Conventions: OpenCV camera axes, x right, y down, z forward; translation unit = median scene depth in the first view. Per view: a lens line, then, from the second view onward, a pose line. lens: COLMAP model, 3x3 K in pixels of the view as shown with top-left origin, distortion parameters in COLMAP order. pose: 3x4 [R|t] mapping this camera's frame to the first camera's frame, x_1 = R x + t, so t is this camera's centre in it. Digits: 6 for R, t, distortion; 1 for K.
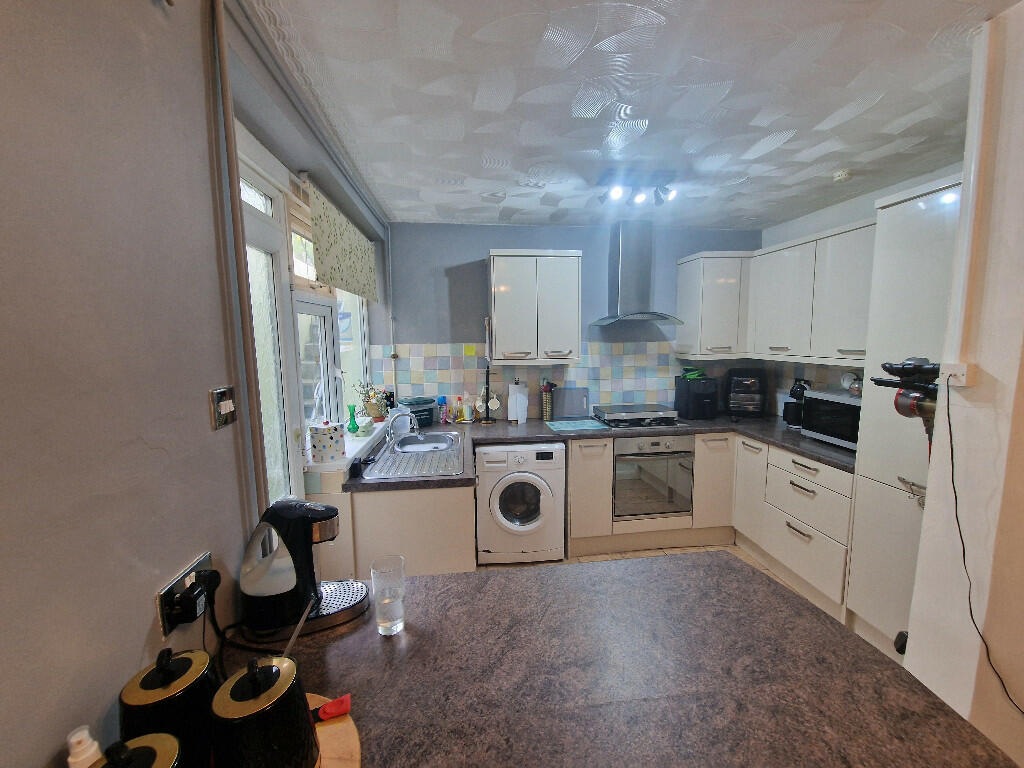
lens RADIAL K [[416.3, 0, 512.3], [0, 416.3, 382.8], [0, 0, 1]] dist [0.001579, 0.000241]
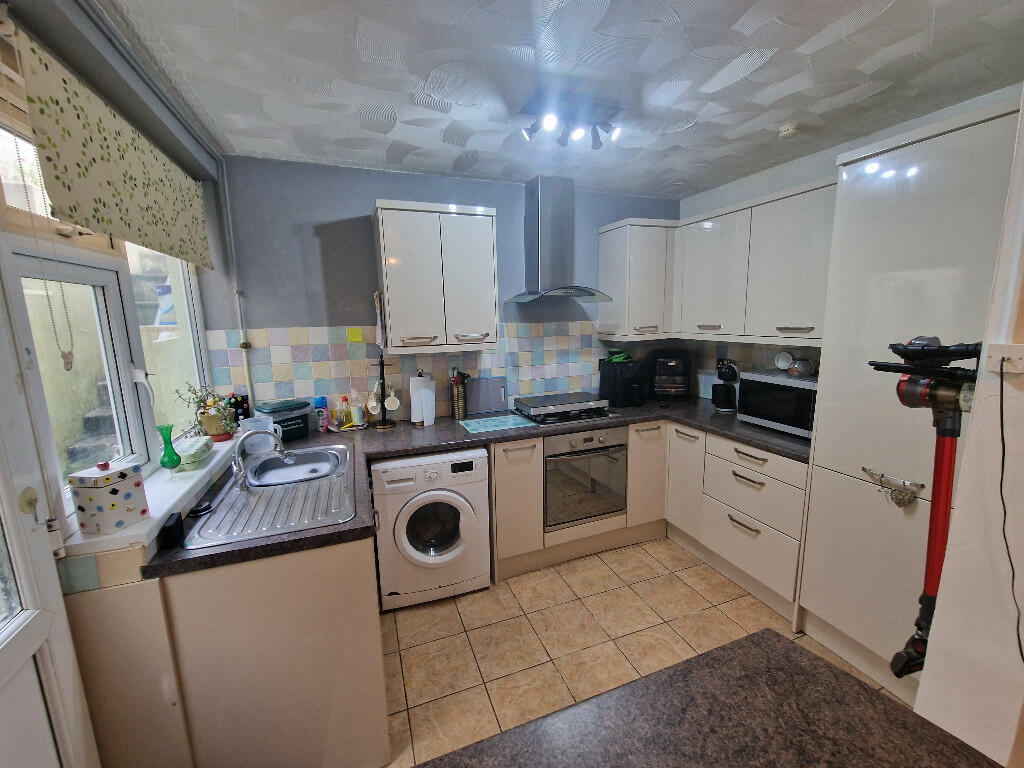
lens RADIAL K [[416.3, 0, 512.6], [0, 416.3, 385.7], [0, 0, 1]] dist [0.001579, 0.000241]
pose [[0.967232, -0.050278, 0.248865, -0.021490], [0.037181, 0.997678, 0.057055, -0.021989], [-0.251156, -0.045932, 0.966856, 0.216591]]
